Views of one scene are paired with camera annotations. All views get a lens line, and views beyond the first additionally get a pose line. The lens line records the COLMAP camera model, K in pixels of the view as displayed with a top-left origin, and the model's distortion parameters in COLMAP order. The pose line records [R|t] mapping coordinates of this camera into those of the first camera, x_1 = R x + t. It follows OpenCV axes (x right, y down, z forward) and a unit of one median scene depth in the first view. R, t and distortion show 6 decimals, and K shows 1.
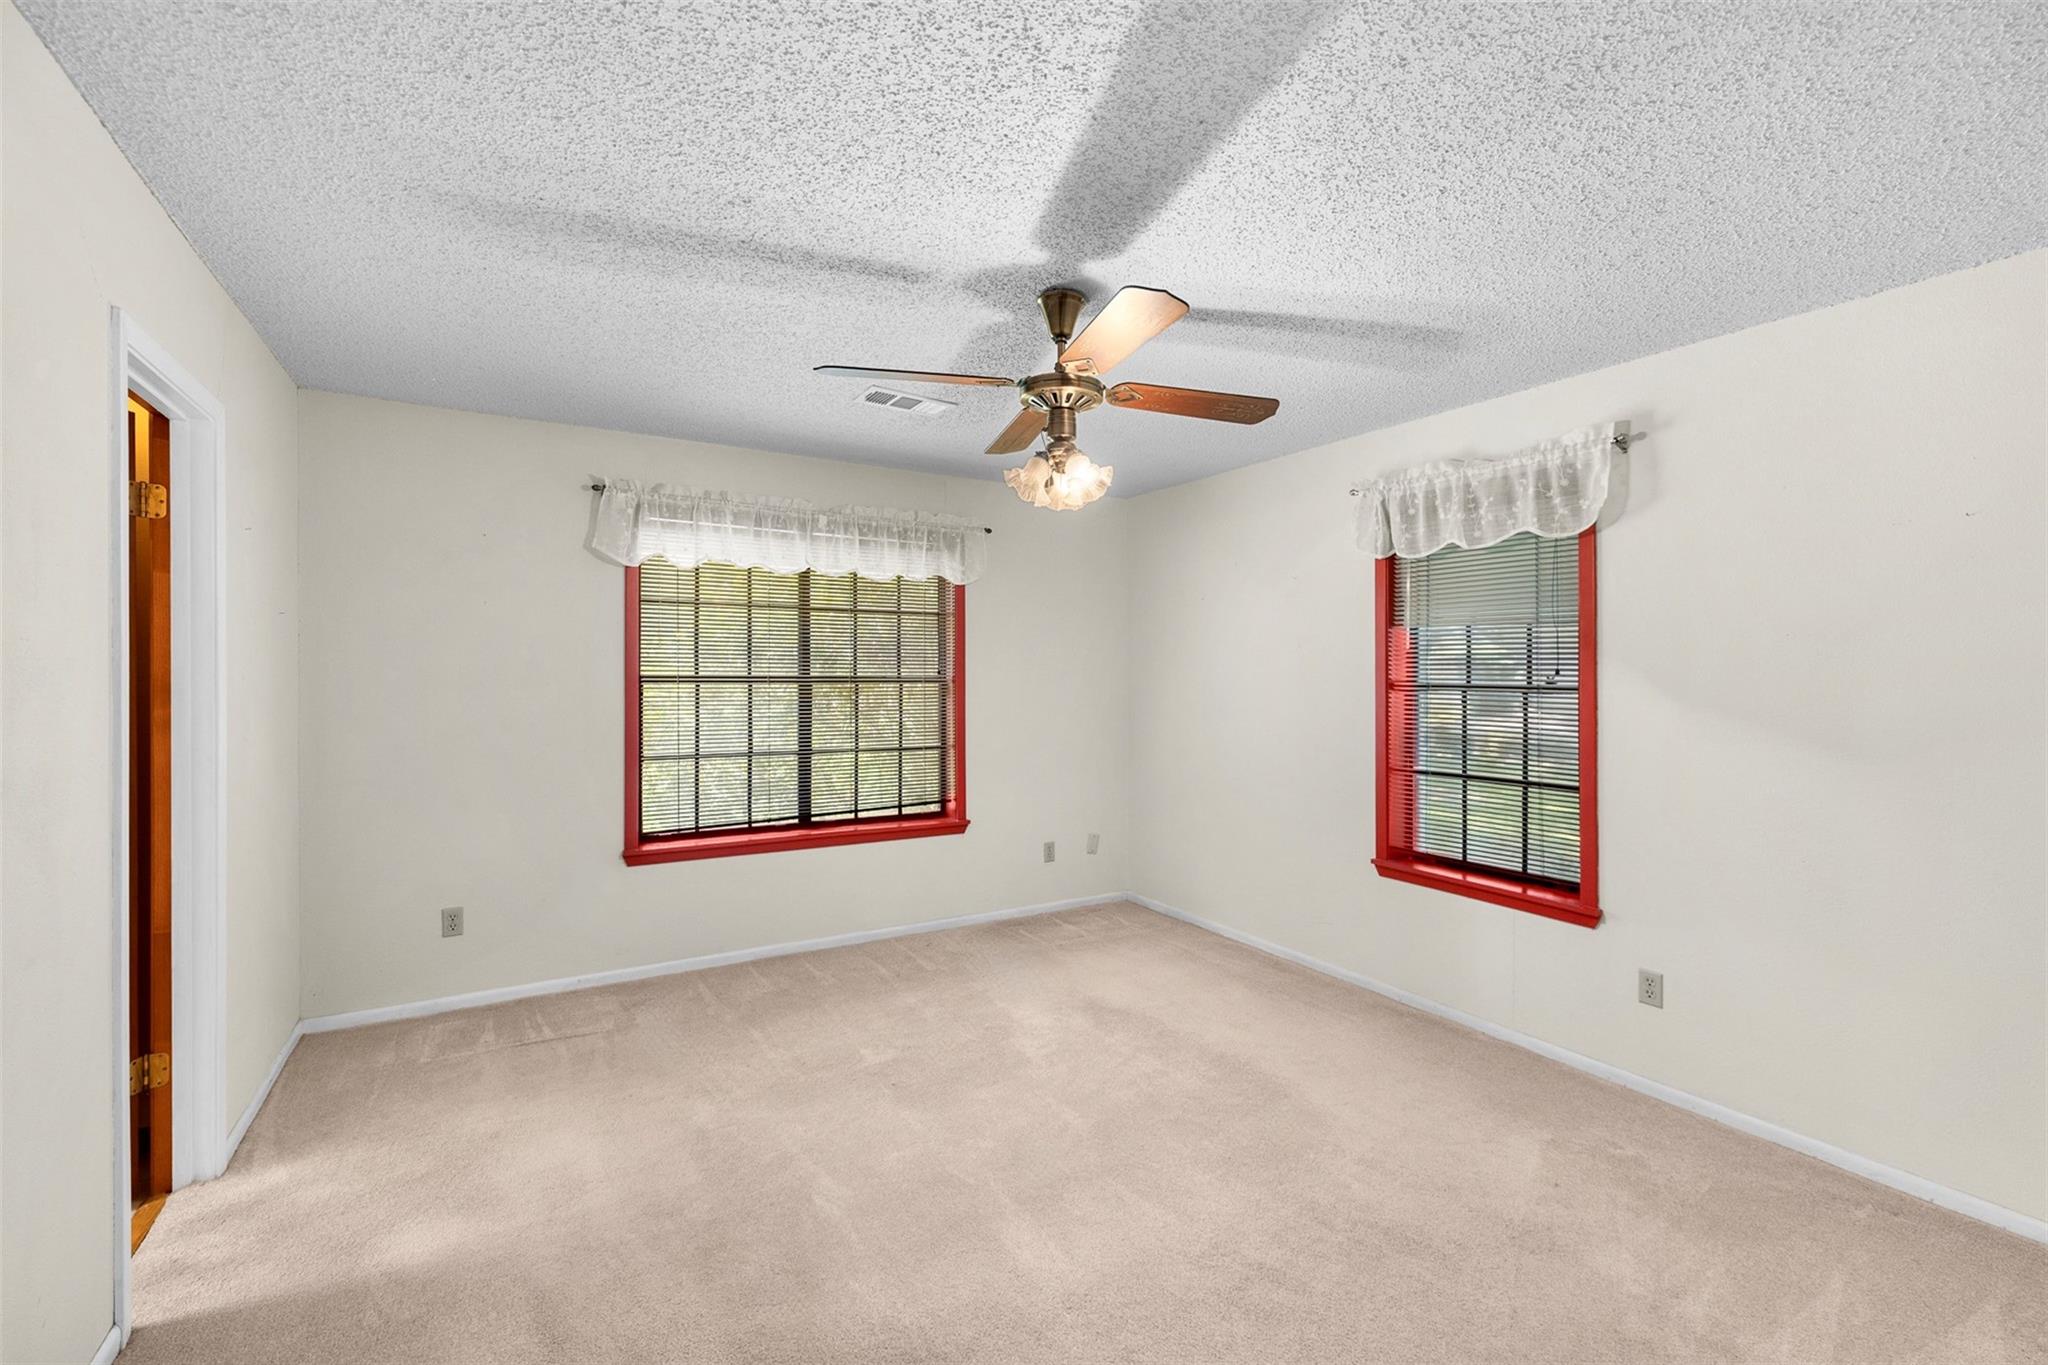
lens RADIAL K [[857.7, 0, 1026.5], [0, 857.7, 676.3], [0, 0, 1]] dist [0.000536, 0.000009]
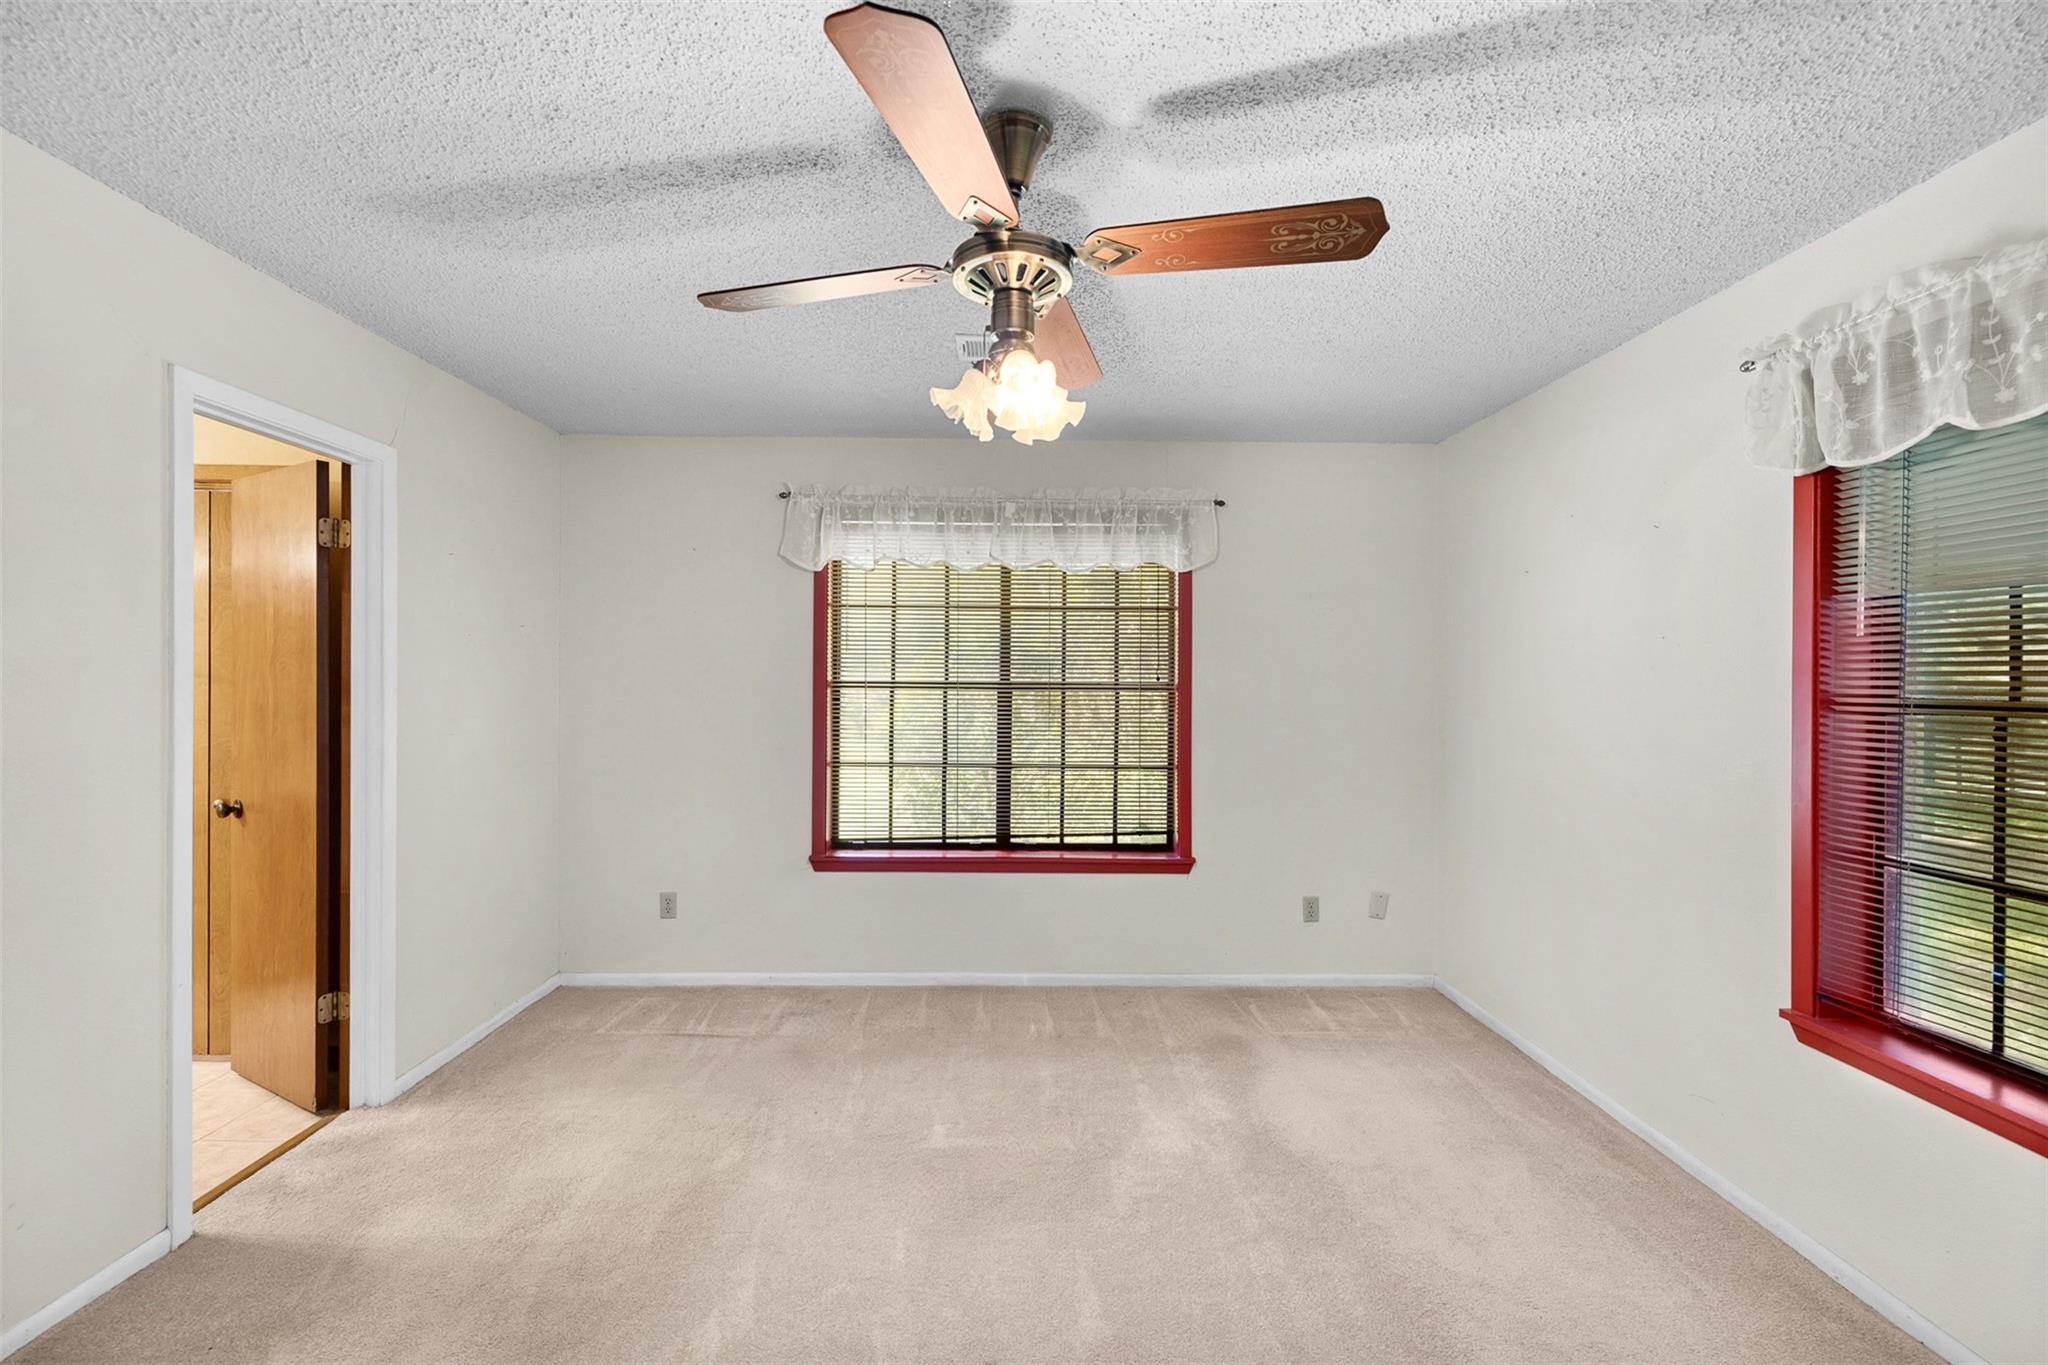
lens RADIAL K [[857.7, 0, 1019.4], [0, 857.7, 686.1], [0, 0, 1]] dist [0.000536, 0.000009]
pose [[0.867573, 0.006239, -0.497271, 0.248685], [-0.005050, 0.999980, 0.003736, 0.000443], [0.497284, -0.000730, 0.867587, 0.261070]]
